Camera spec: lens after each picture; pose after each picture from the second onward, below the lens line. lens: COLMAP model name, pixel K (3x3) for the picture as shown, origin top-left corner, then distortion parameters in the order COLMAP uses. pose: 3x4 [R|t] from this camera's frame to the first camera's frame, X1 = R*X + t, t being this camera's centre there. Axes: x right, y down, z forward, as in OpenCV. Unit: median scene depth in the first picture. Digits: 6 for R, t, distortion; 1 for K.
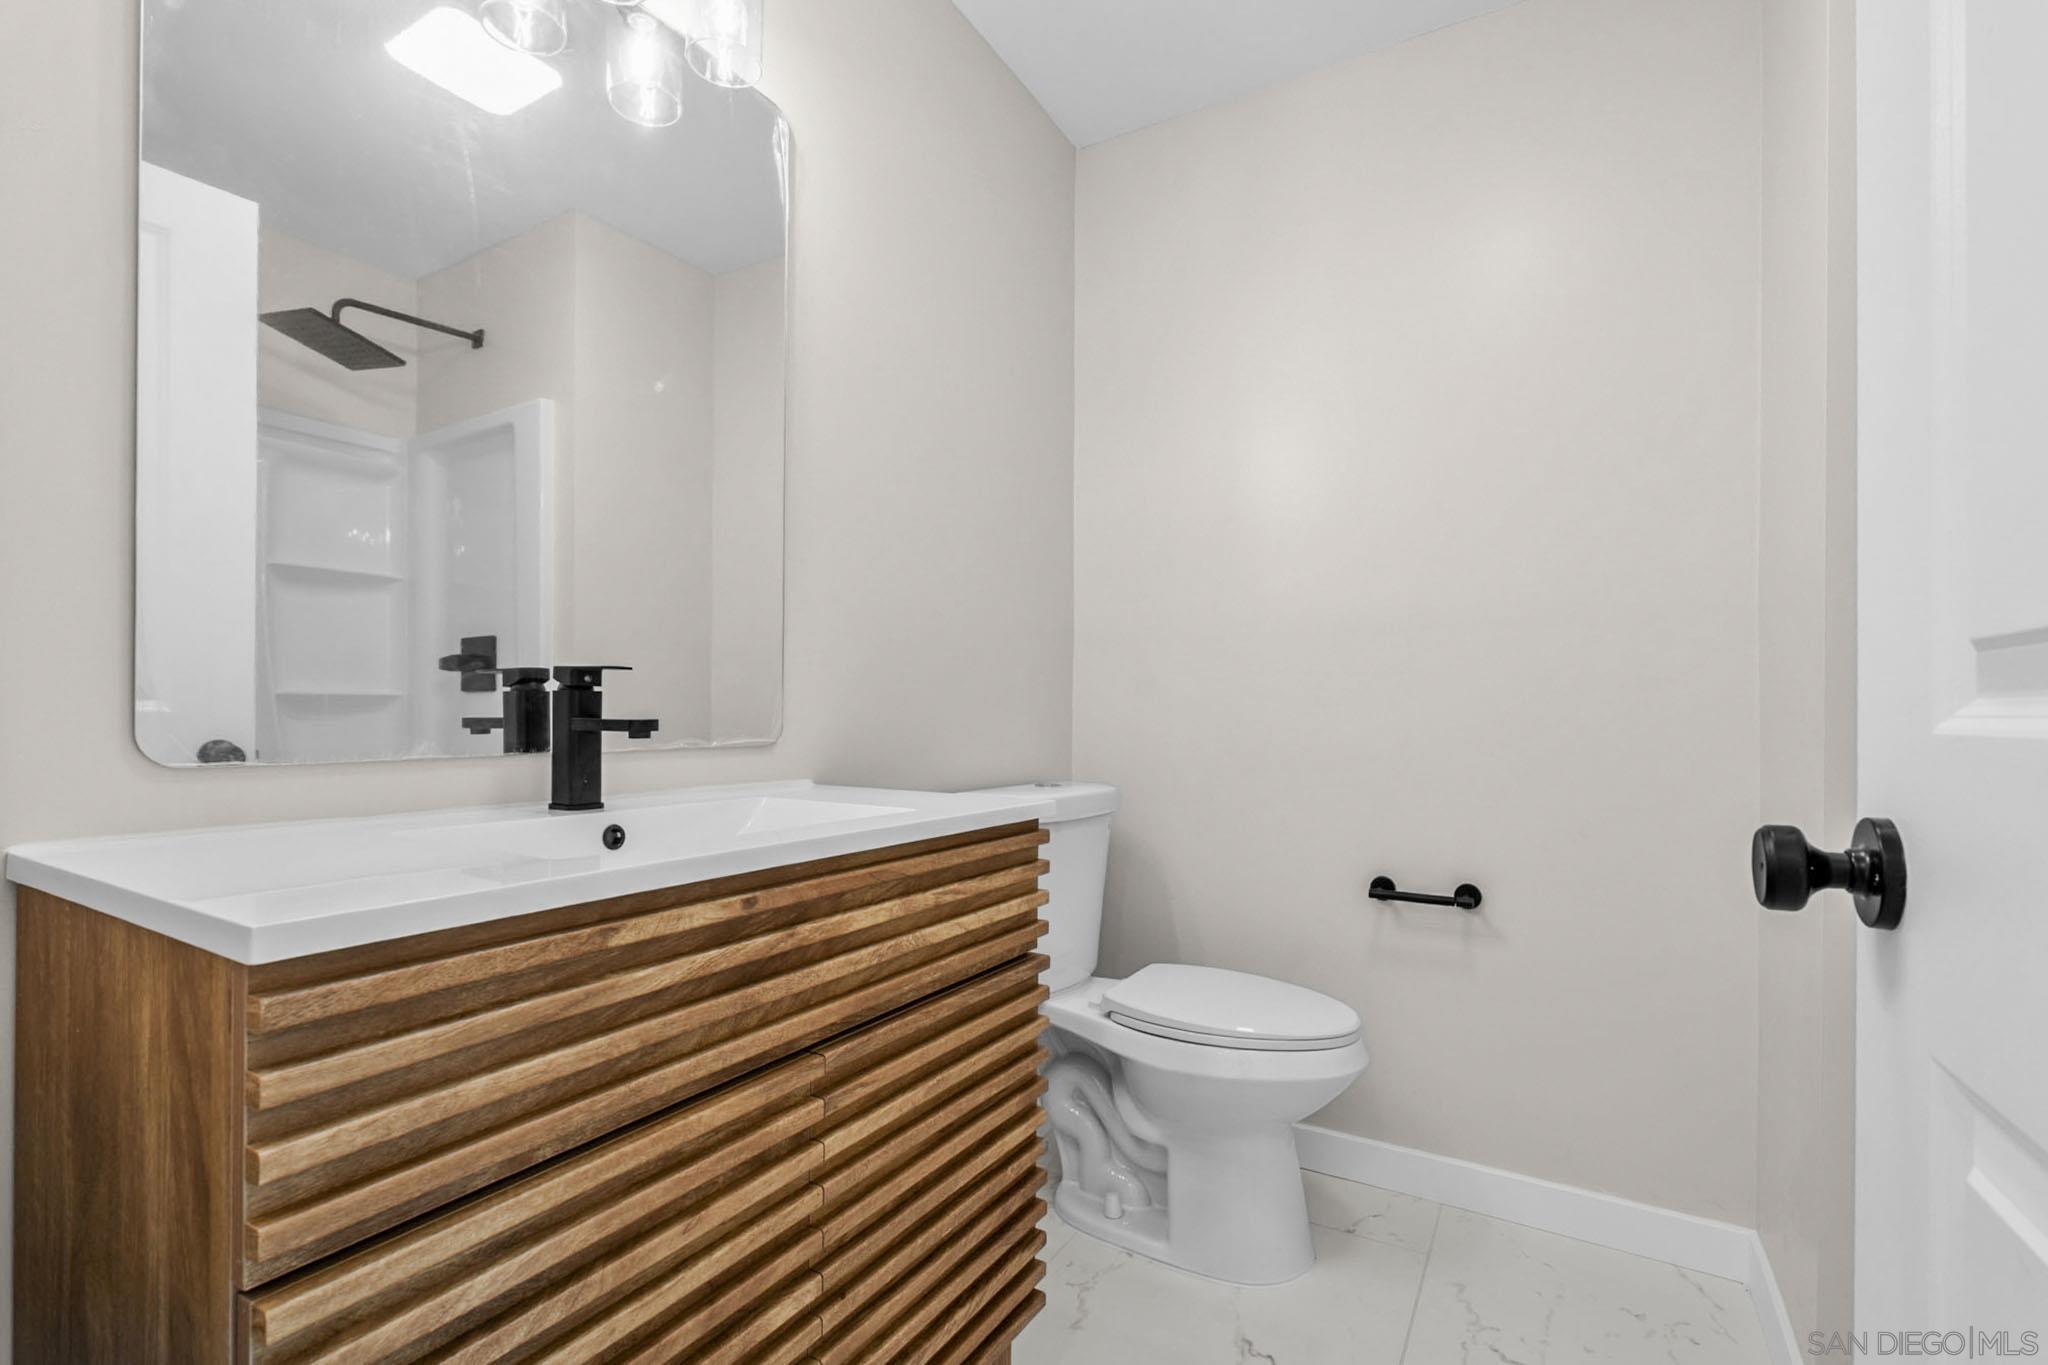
lens RADIAL K [[929.3, 0, 1029.8], [0, 929.3, 703.8], [0, 0, 1]] dist [-0.000247, 0.000127]
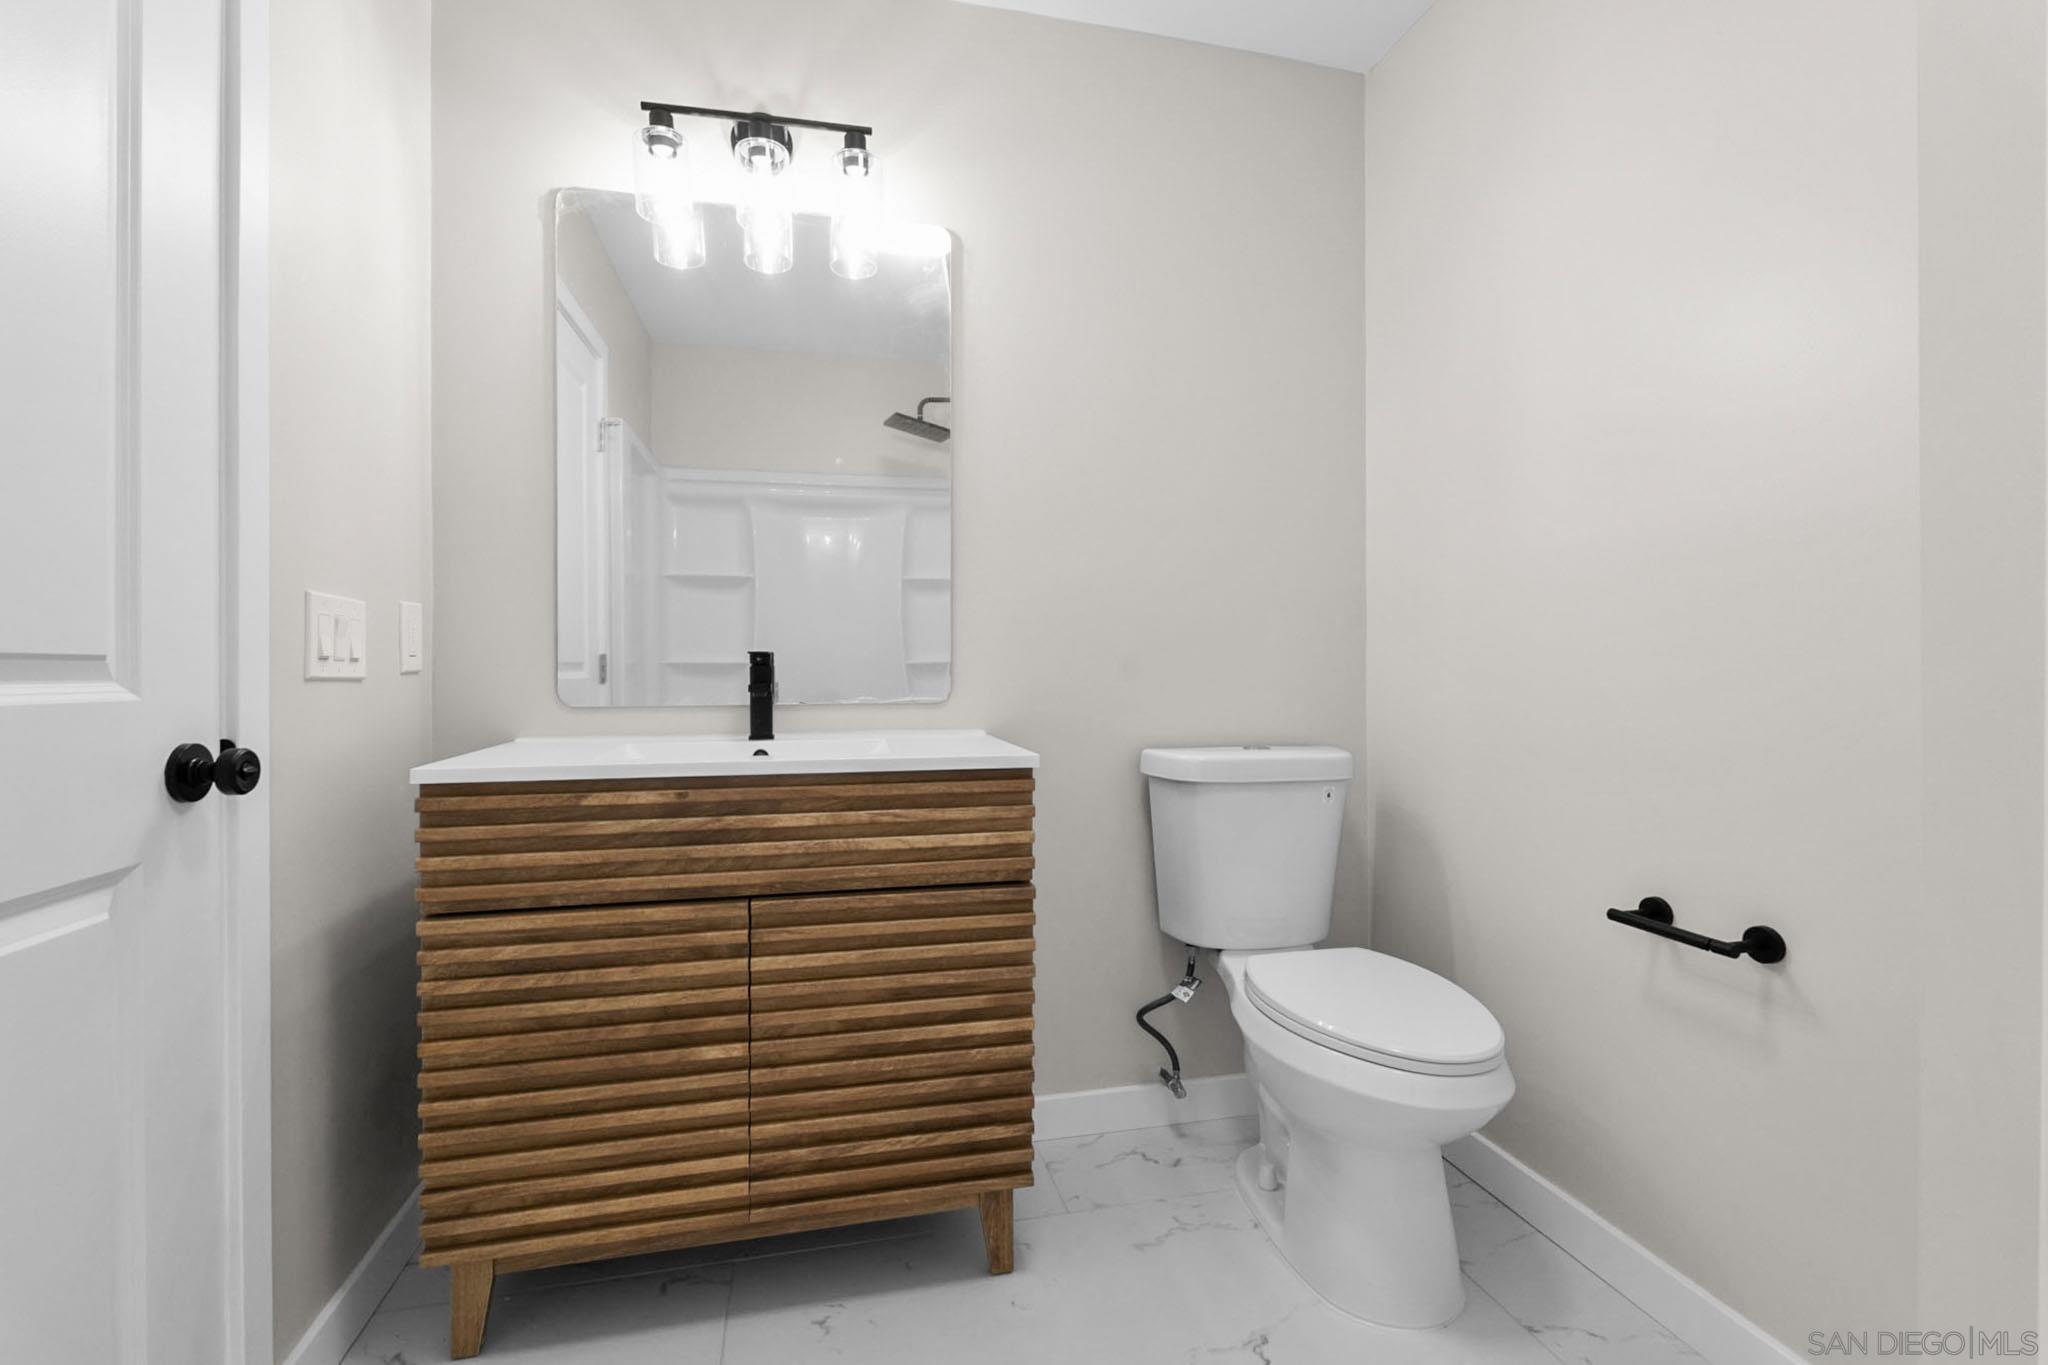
lens RADIAL K [[909.4, 0, 1026.1], [0, 909.4, 664.9], [0, 0, 1]] dist [-0.001938, -0.000775]
pose [[0.684444, -0.010103, -0.728996, 1.030706], [0.013101, 0.999913, -0.001557, -0.007956], [0.728948, -0.008484, 0.684517, 0.259690]]
